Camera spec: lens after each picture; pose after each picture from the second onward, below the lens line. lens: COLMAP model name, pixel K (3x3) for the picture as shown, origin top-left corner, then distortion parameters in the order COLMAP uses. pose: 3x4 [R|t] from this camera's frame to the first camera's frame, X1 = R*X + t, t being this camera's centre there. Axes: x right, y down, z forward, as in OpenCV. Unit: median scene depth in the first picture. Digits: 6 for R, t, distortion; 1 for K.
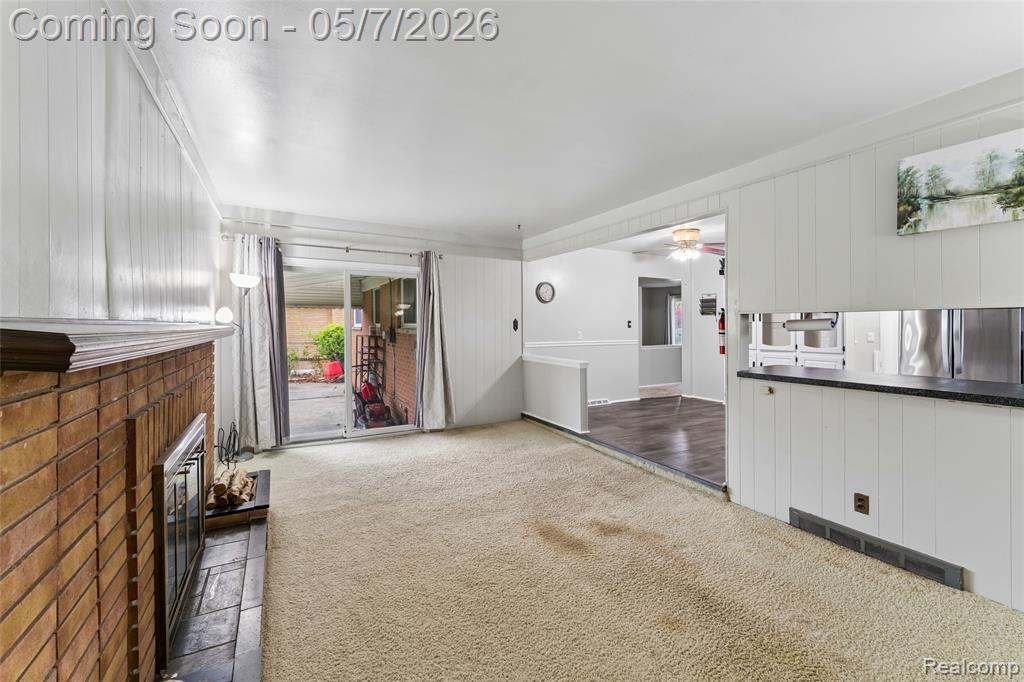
lens RADIAL K [[411.2, 0, 508.6], [0, 411.2, 326.5], [0, 0, 1]] dist [-0.001613, 0.000330]
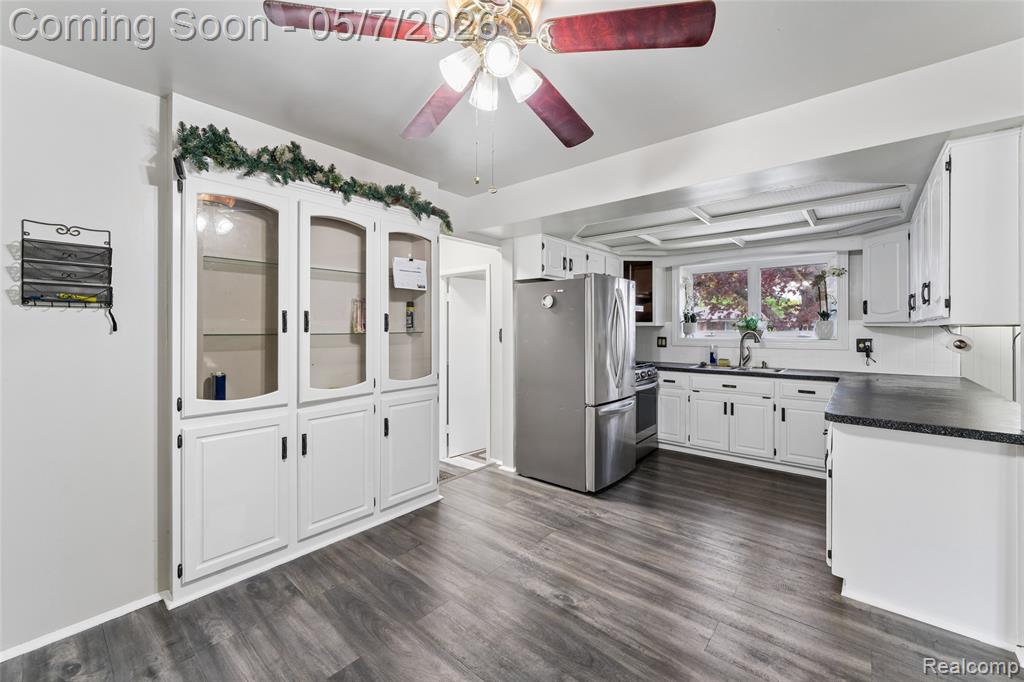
lens RADIAL K [[411.0, 0, 509.2], [0, 411.0, 331.2], [0, 0, 1]] dist [-0.000314, 0.000112]
pose [[-0.346469, -0.003594, 0.938055, 0.262477], [0.004107, 0.999977, 0.005348, -0.022252], [-0.938052, 0.005705, -0.346446, 1.476050]]
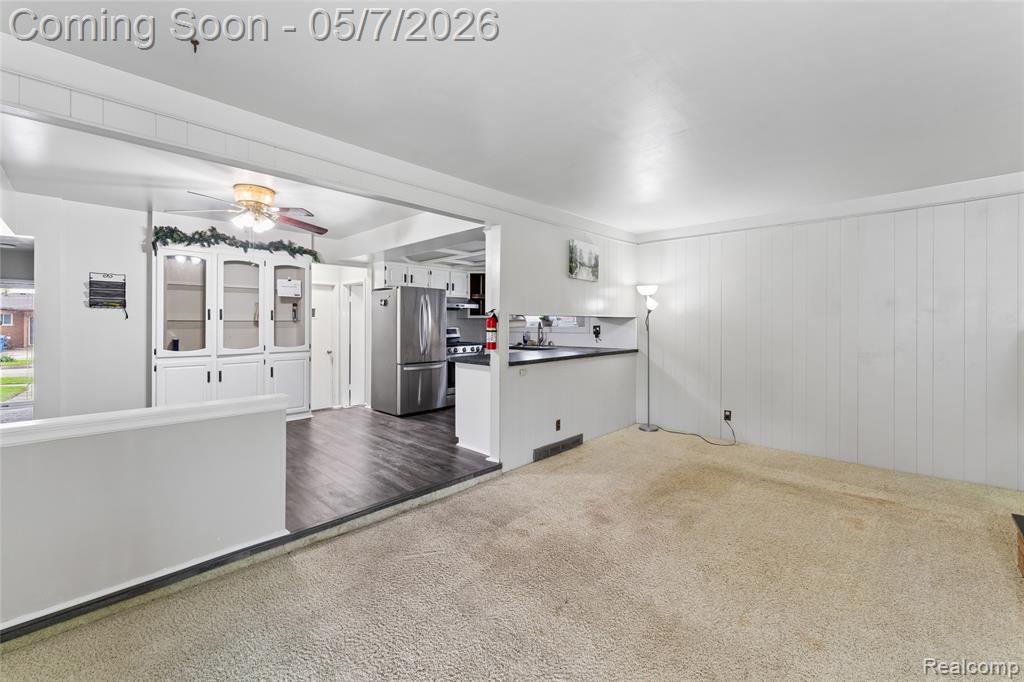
lens RADIAL K [[411.2, 0, 508.6], [0, 411.2, 326.5], [0, 0, 1]] dist [-0.001613, 0.000330]
pose [[-0.287507, -0.003848, 0.957771, -0.483424], [0.004290, 0.999977, 0.005306, -0.001585], [-0.957769, 0.005634, -0.287484, 1.075013]]
